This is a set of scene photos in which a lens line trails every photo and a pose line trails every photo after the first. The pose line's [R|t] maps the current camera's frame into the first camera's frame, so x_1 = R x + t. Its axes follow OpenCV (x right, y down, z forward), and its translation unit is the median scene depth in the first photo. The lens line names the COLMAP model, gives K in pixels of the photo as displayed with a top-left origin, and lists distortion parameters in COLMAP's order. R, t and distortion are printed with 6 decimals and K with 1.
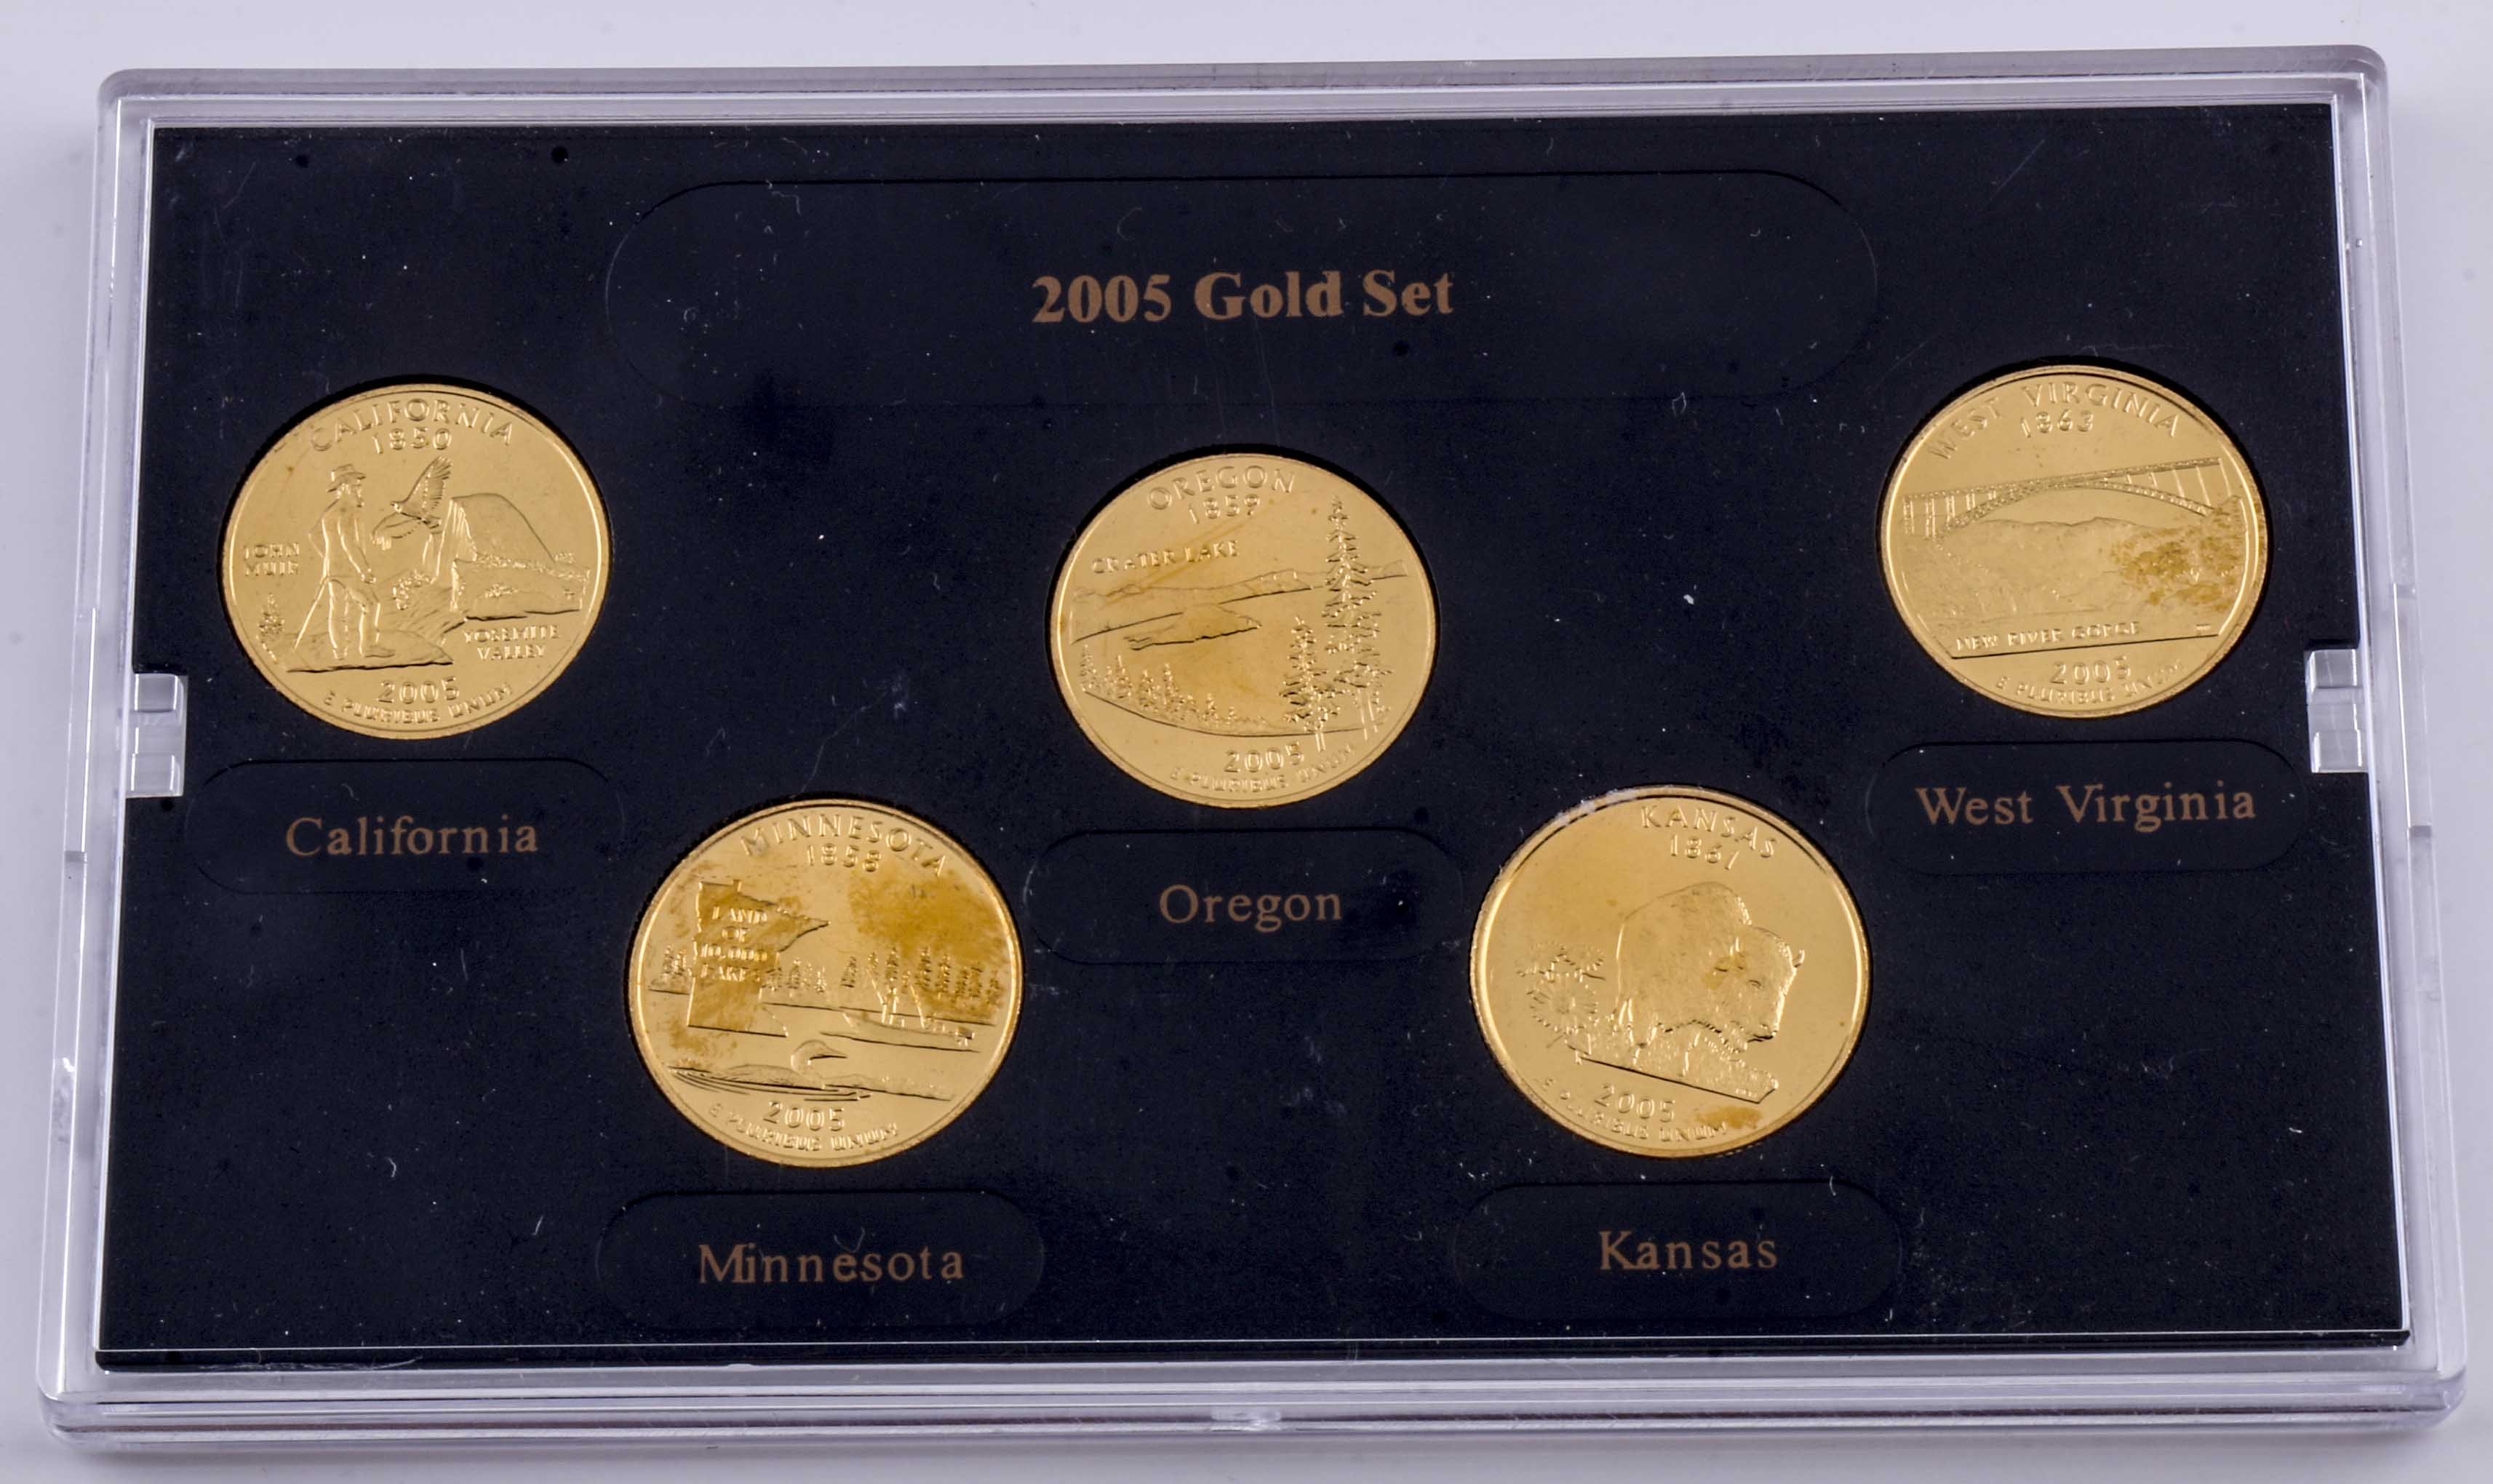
lens RADIAL K [[8971.4, 0, 1248.0], [0, 8971.4, 740.0], [0, 0, 1]] dist [0.284912, 0.000000]
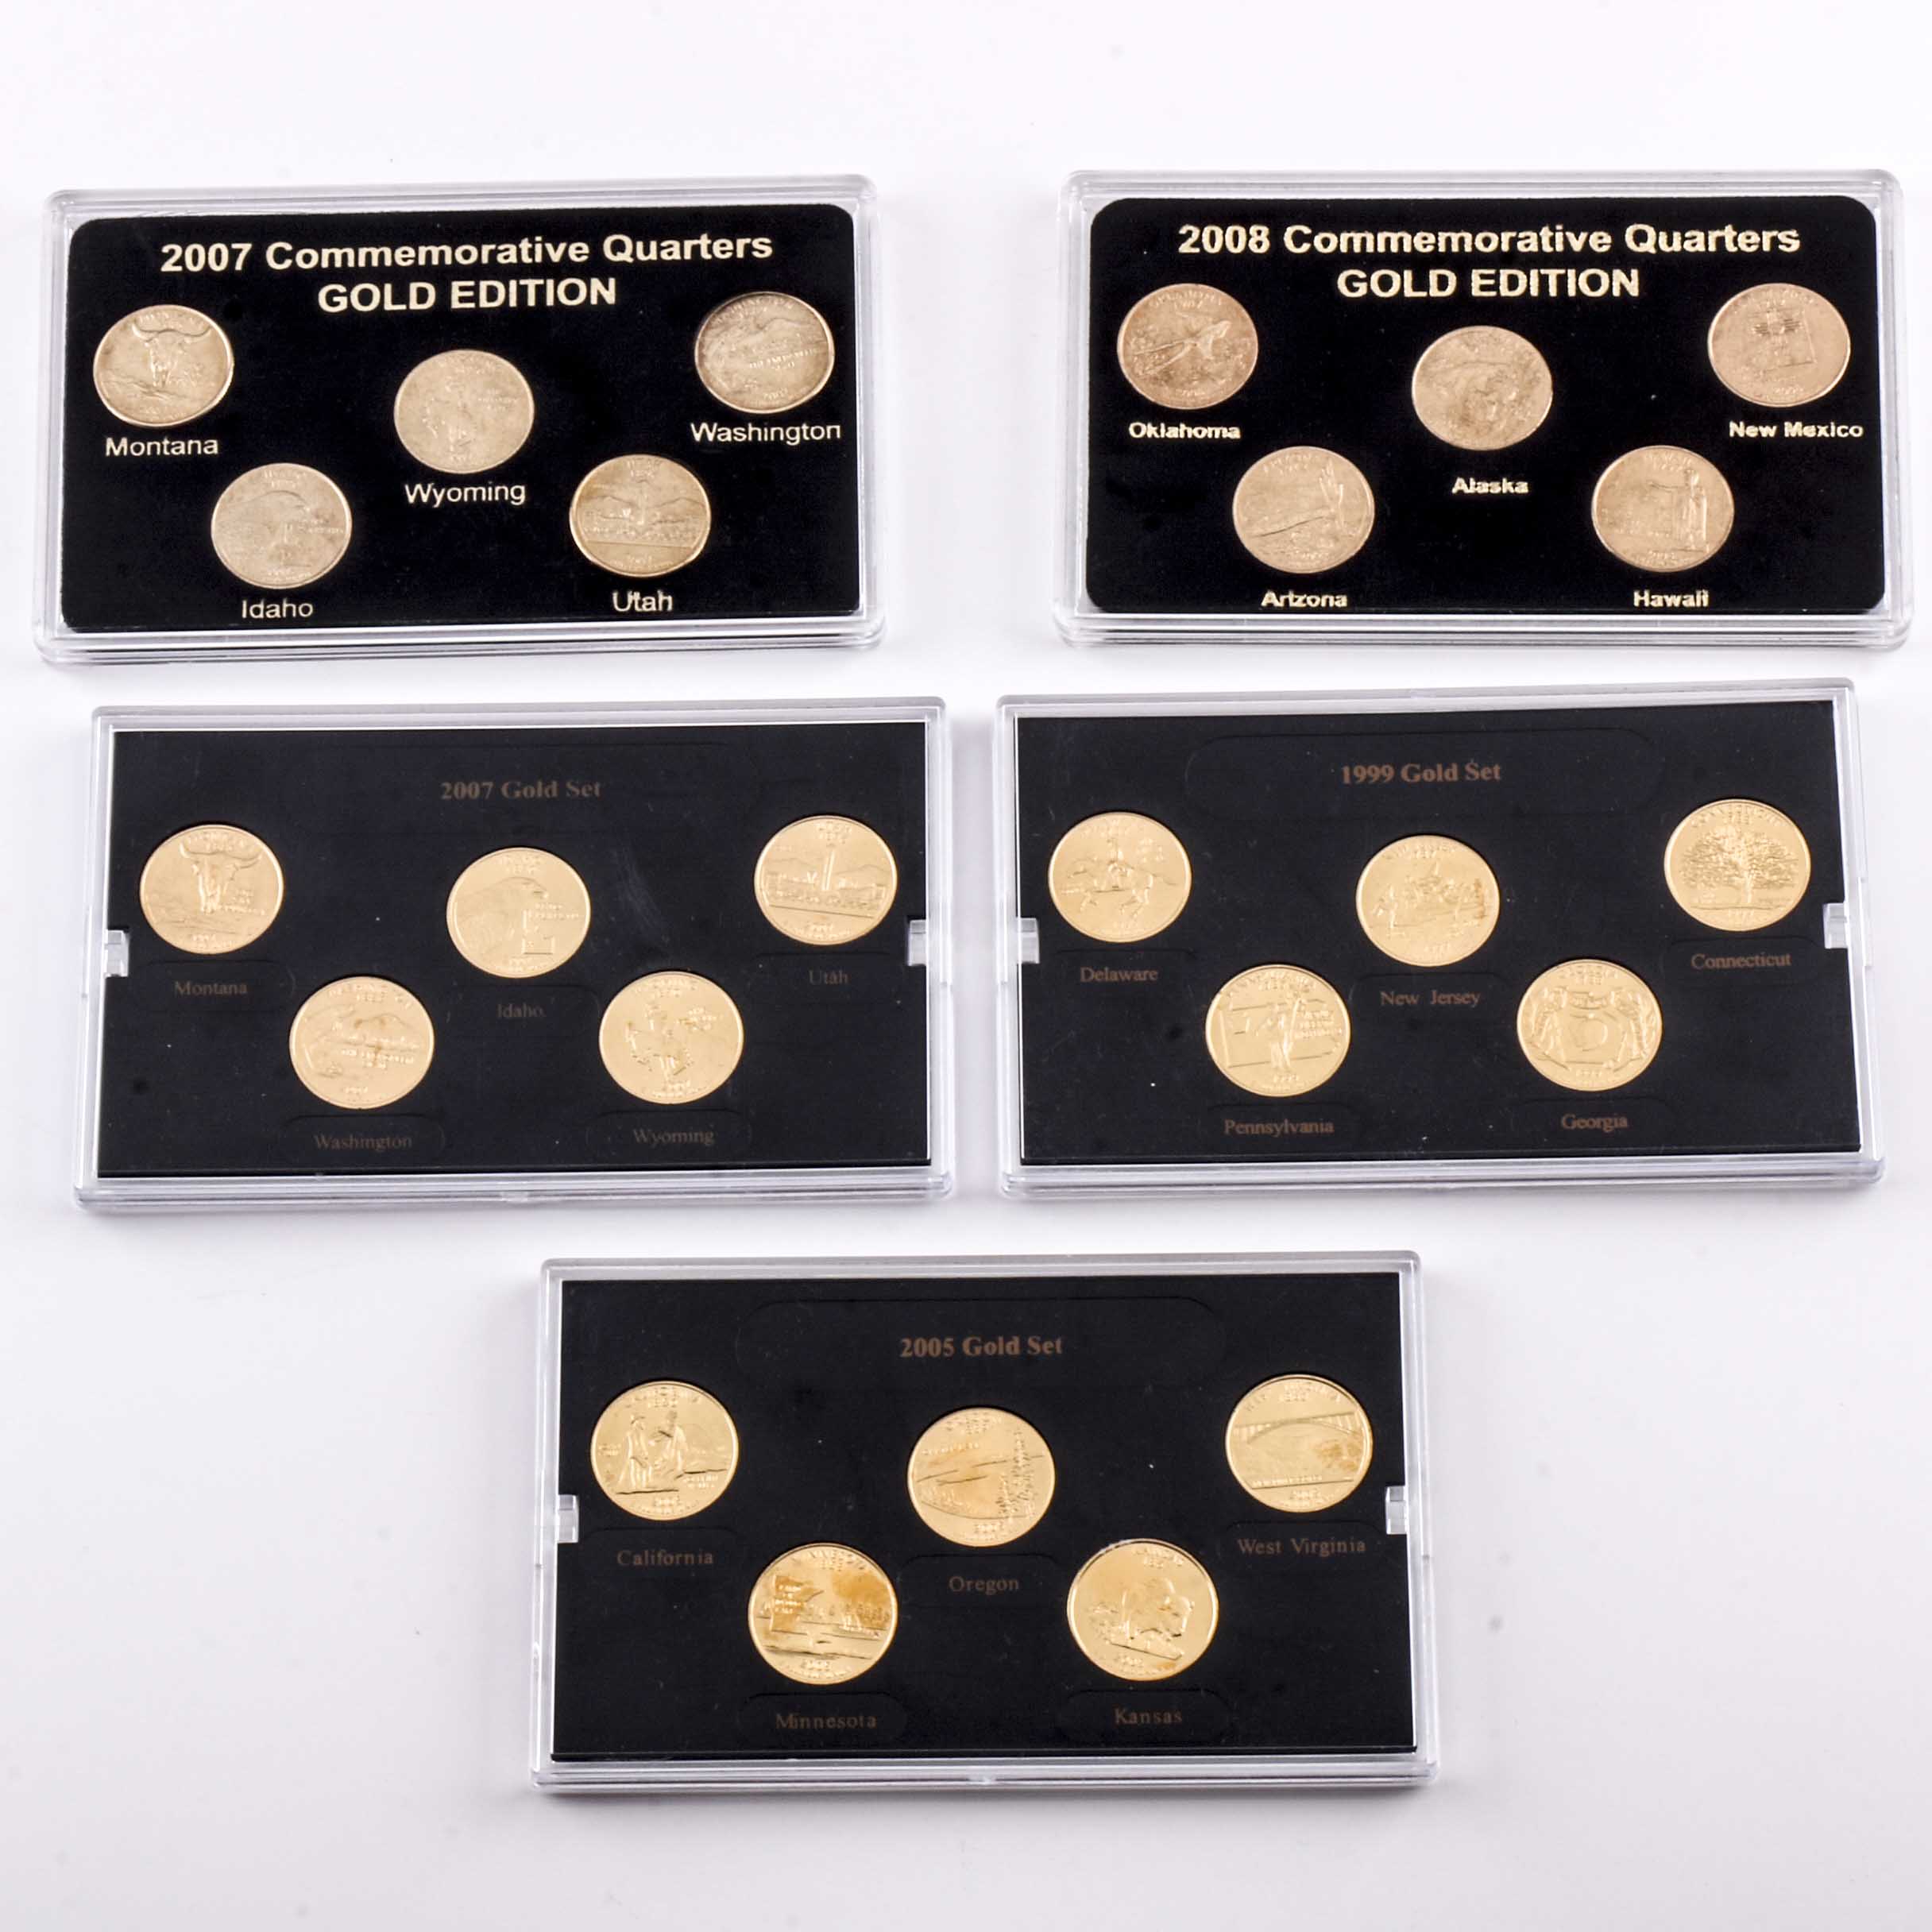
lens RADIAL K [[7545.4, 0, 970.0], [0, 7545.4, 976.2], [0, 0, 1]] dist [0.358837, 0.000000]
pose [[0.999996, 0.000065, -0.002655, 0.001991], [-0.000190, 0.998877, -0.047388, -0.054076], [0.002649, 0.047389, 0.998873, -1.211583]]
